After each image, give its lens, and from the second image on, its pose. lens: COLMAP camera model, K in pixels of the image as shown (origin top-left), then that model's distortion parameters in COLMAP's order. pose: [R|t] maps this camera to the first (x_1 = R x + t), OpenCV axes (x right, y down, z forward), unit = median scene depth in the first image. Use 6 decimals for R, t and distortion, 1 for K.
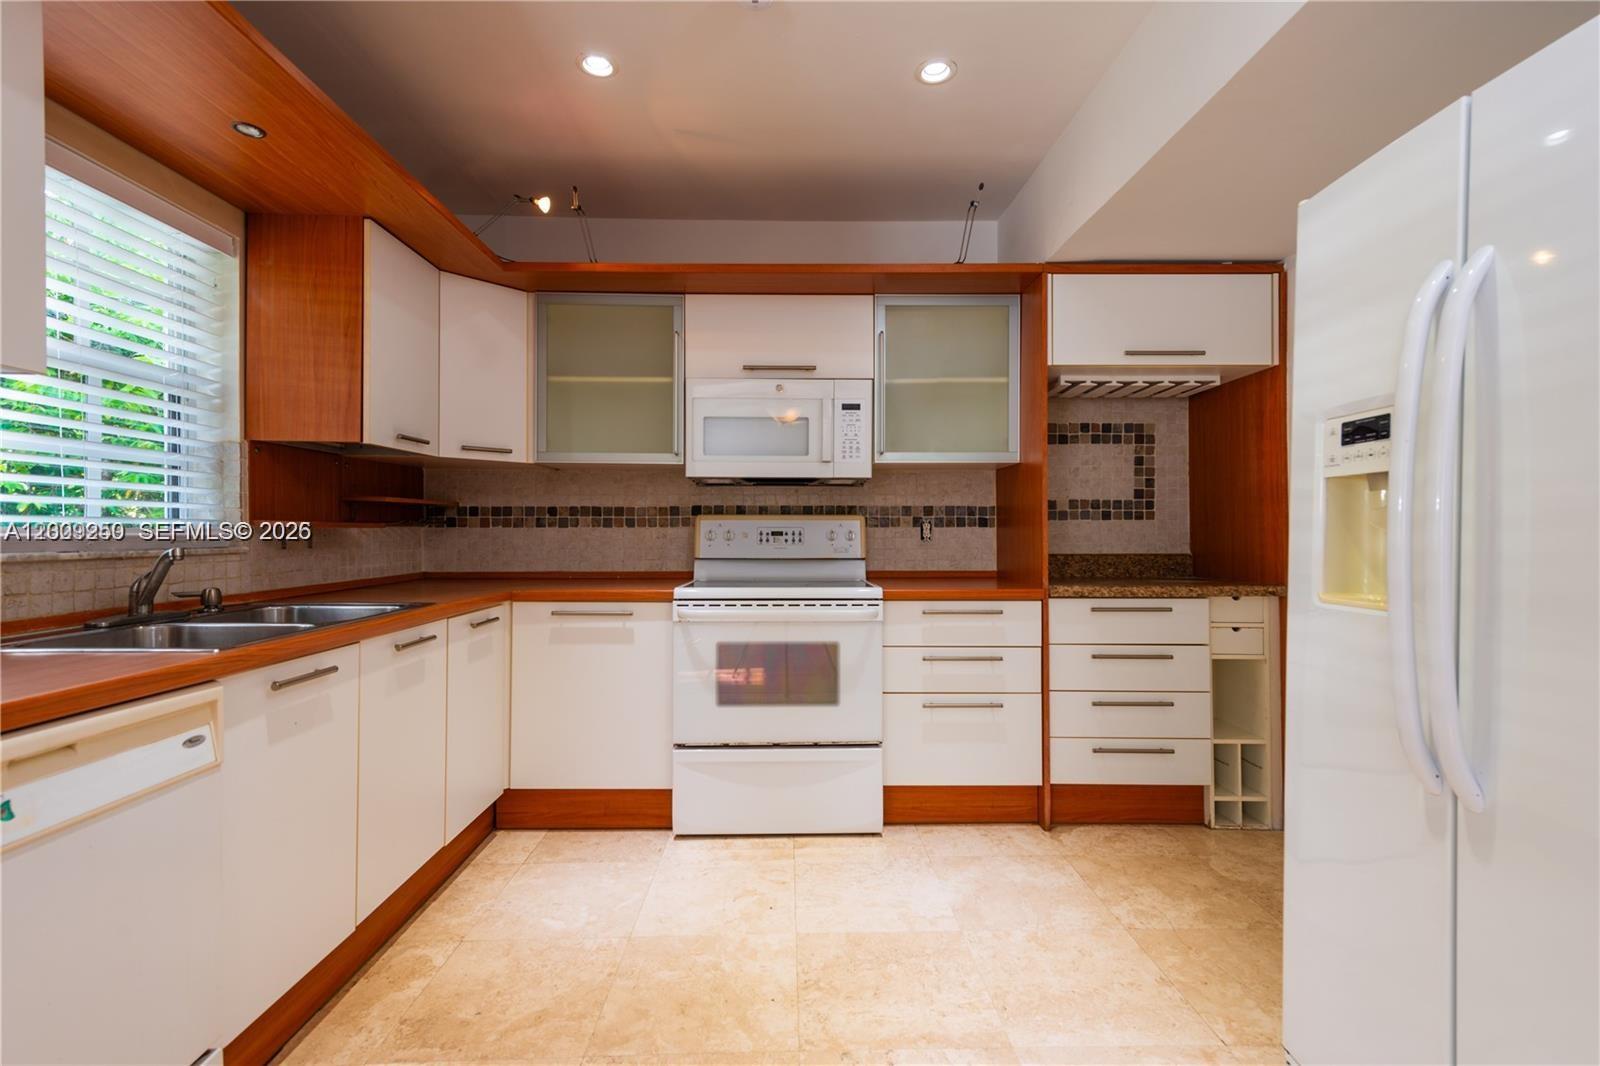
lens RADIAL K [[709.7, 0, 802.4], [0, 709.7, 523.9], [0, 0, 1]] dist [-0.000738, -0.001191]
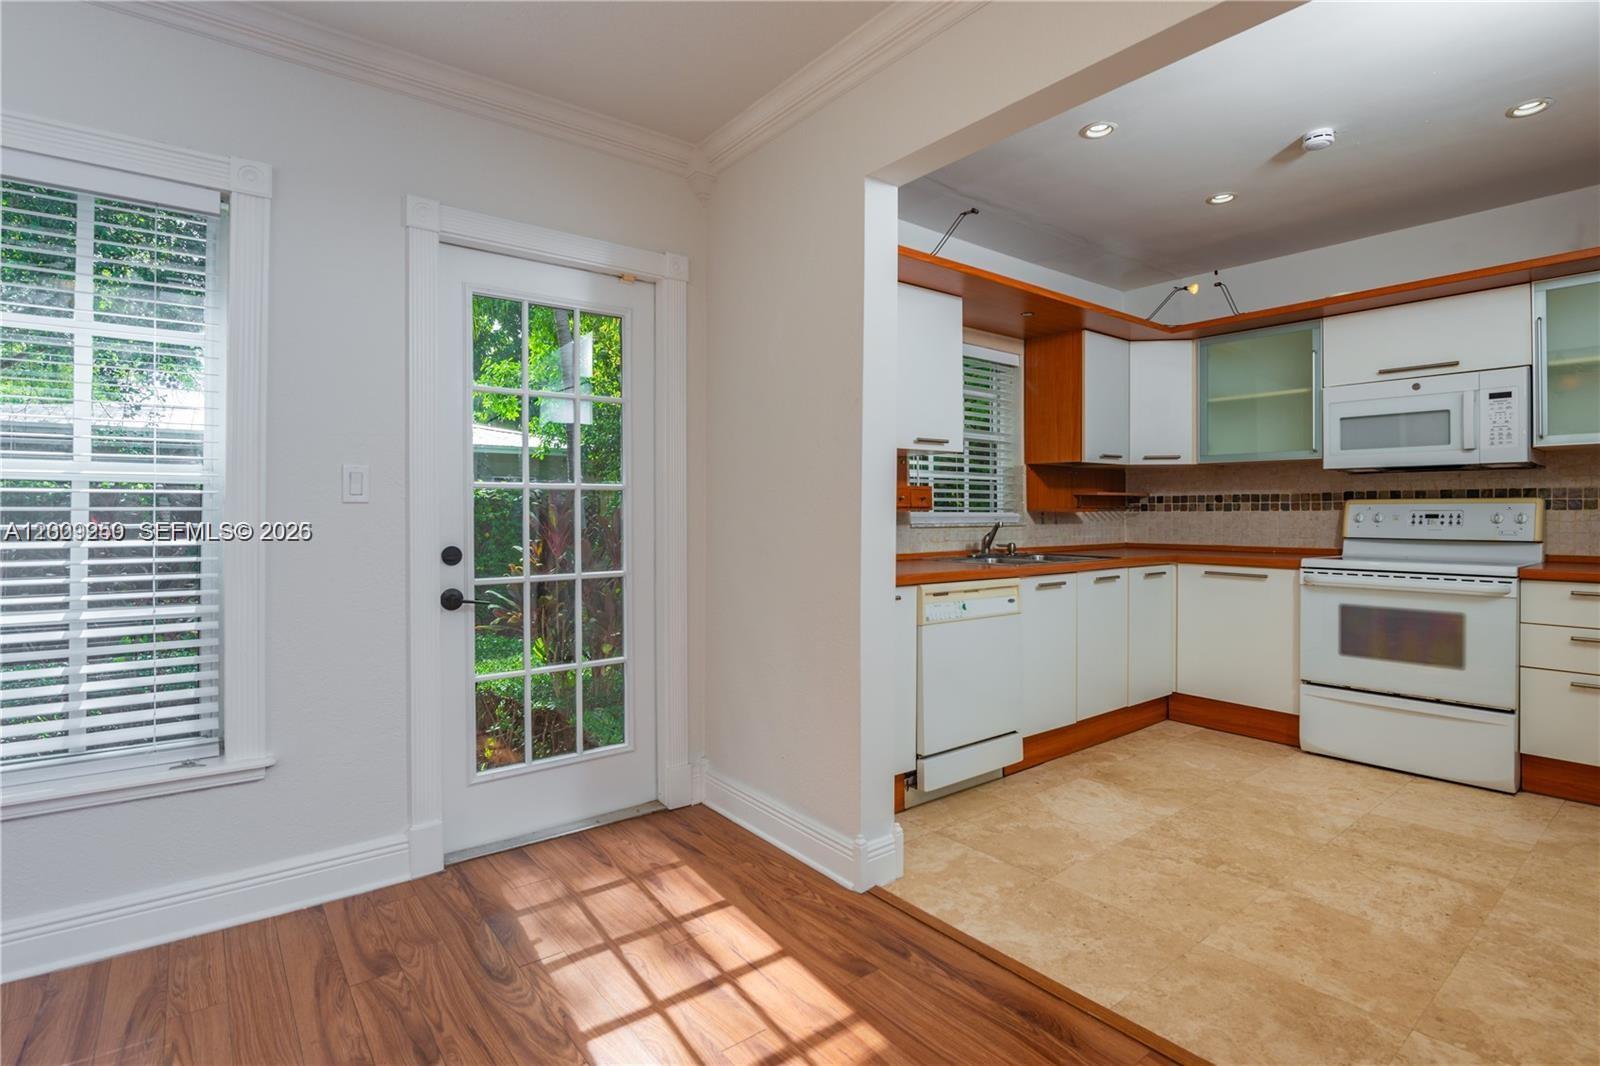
lens RADIAL K [[781.2, 0, 801.5], [0, 781.2, 516.5], [0, 0, 1]] dist [-0.003835, -0.001185]
pose [[0.601046, 0.002383, -0.799211, 0.367546], [0.007705, 0.999932, 0.008775, -0.003918], [0.799178, -0.011432, 0.600986, -0.518427]]
